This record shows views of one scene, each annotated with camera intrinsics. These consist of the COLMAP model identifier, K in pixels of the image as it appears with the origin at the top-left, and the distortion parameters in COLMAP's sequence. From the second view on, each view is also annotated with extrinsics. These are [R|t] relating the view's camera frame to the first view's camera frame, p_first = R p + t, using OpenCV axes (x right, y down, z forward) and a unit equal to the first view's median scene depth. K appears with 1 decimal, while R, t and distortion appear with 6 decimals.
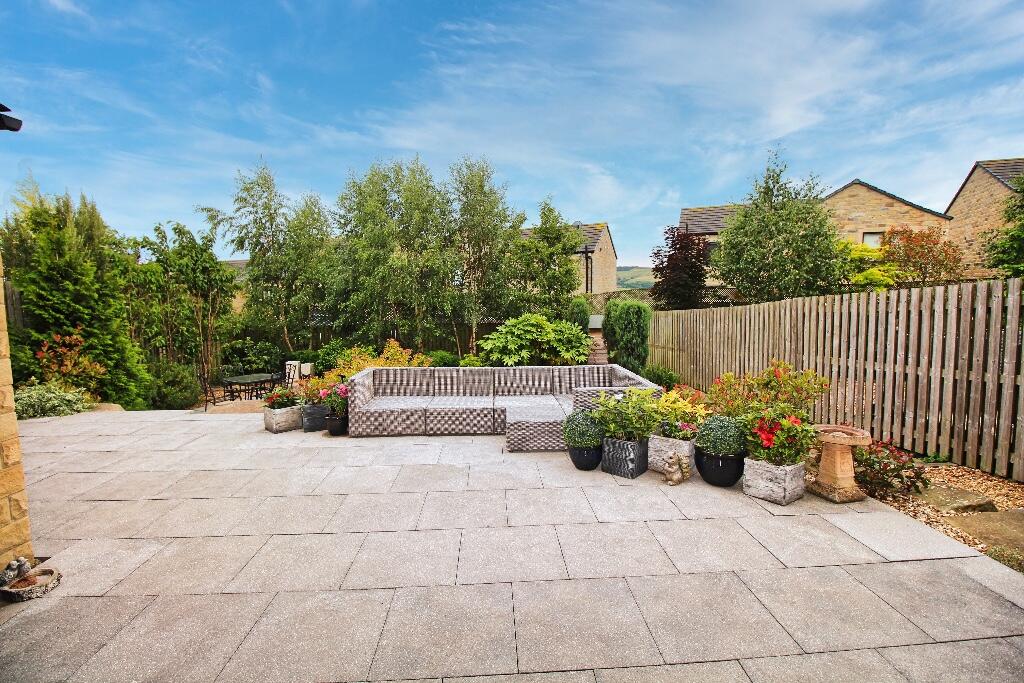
lens RADIAL K [[470.0, 0, 512.6], [0, 470.0, 334.9], [0, 0, 1]] dist [-0.006981, -0.001130]
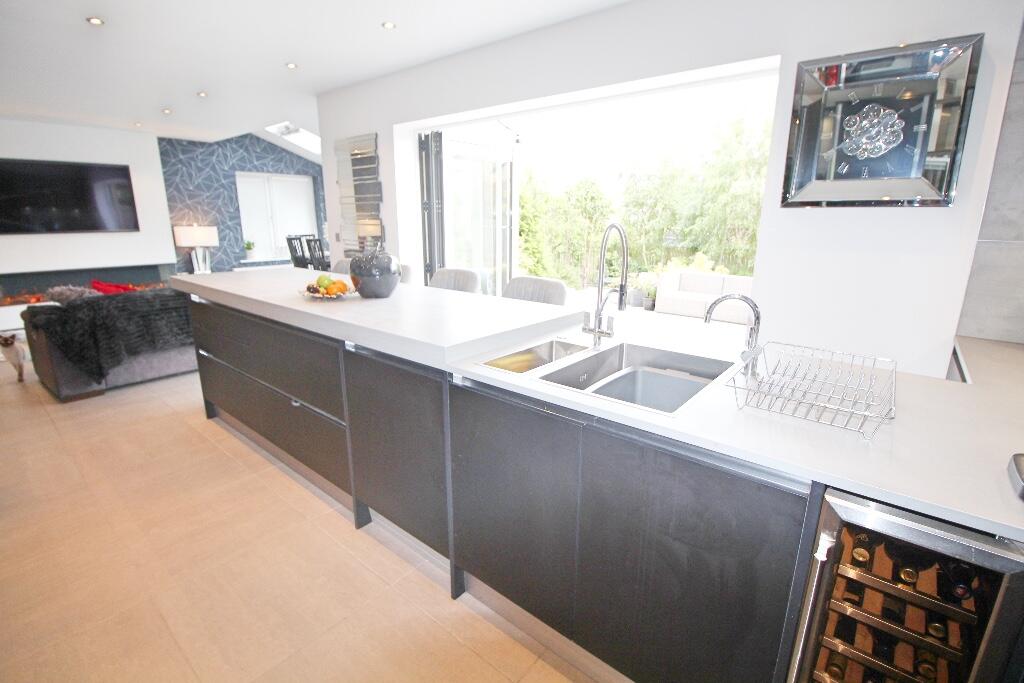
lens RADIAL K [[470.0, 0, 512.6], [0, 470.0, 334.9], [0, 0, 1]] dist [-0.006981, -0.001130]
pose [[0.732384, 0.180652, -0.656490, 0.148521], [-0.077287, 0.979986, 0.183449, 0.018137], [0.676491, -0.083617, 0.731688, -0.200256]]
